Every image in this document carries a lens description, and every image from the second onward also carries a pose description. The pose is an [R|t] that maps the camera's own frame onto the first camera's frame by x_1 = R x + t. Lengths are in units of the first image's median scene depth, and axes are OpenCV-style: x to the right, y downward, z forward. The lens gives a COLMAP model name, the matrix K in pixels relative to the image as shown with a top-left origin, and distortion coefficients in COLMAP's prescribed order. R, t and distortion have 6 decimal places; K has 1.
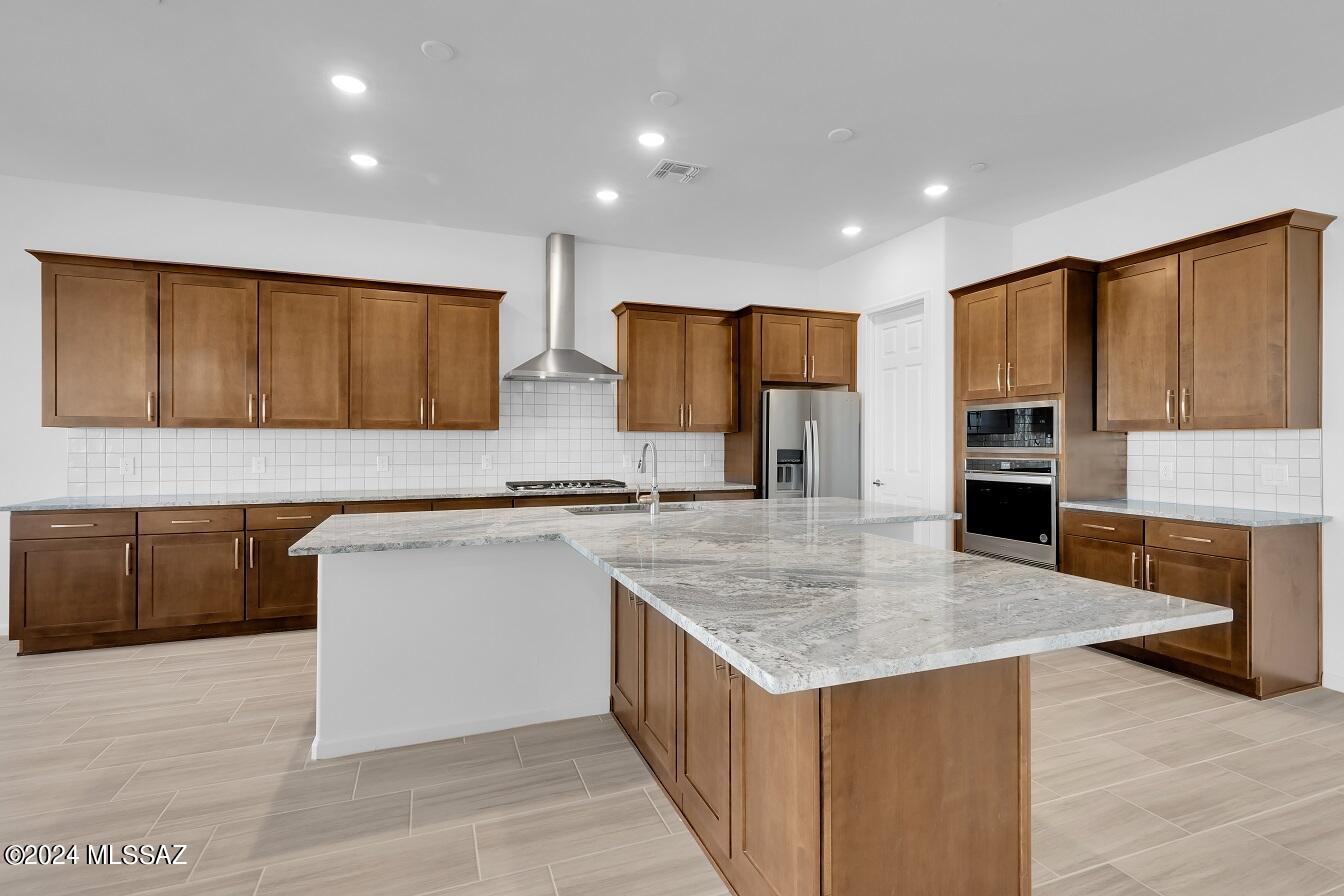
lens RADIAL K [[632.6, 0, 672.0], [0, 632.6, 448.0], [0, 0, 1]] dist [0.000152, 0.000266]
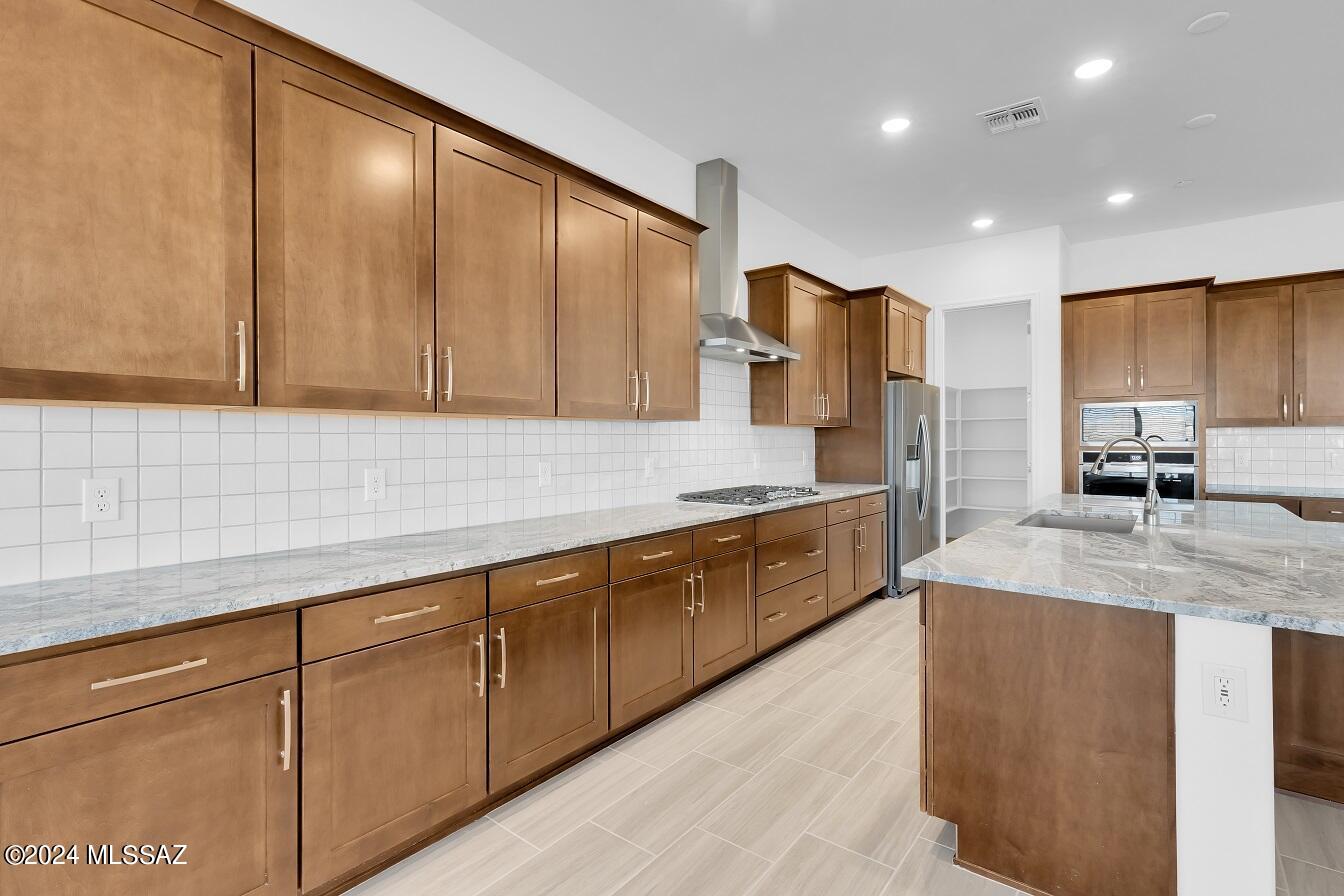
lens RADIAL K [[651.1, 0, 674.0], [0, 651.1, 440.7], [0, 0, 1]] dist [0.027827, 0.000402]
pose [[0.846241, -0.005317, 0.532774, -0.768260], [0.008696, 0.999955, -0.003833, -0.004931], [-0.532730, 0.007877, 0.846249, 0.445807]]
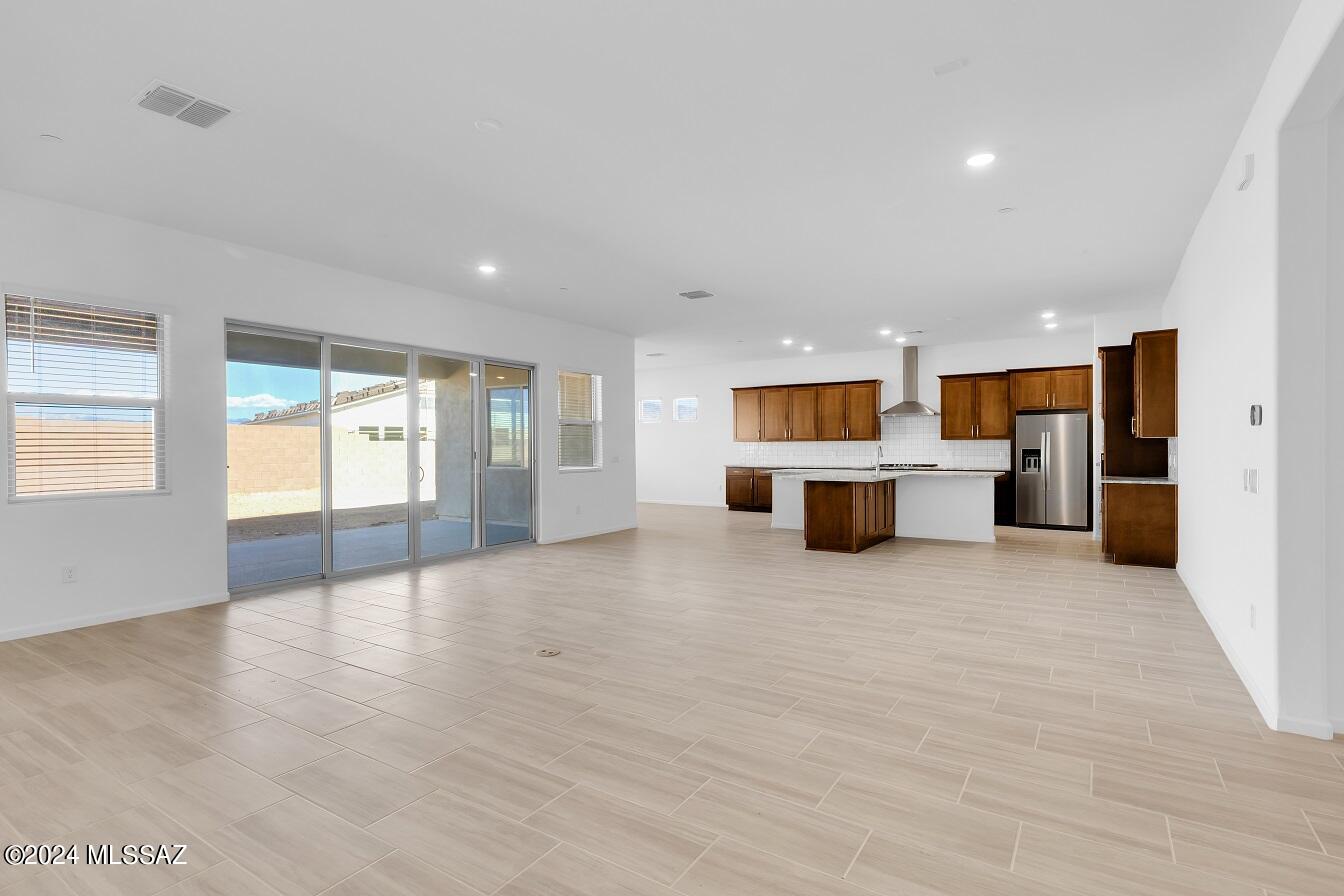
lens RADIAL K [[608.3, 0, 672.0], [0, 608.3, 448.0], [0, 0, 1]] dist [-0.000658, -0.000014]
pose [[0.625449, -0.003162, -0.780258, 1.067073], [0.001618, 0.999995, -0.002755, 0.003808], [0.780263, 0.000461, 0.625451, -1.024873]]
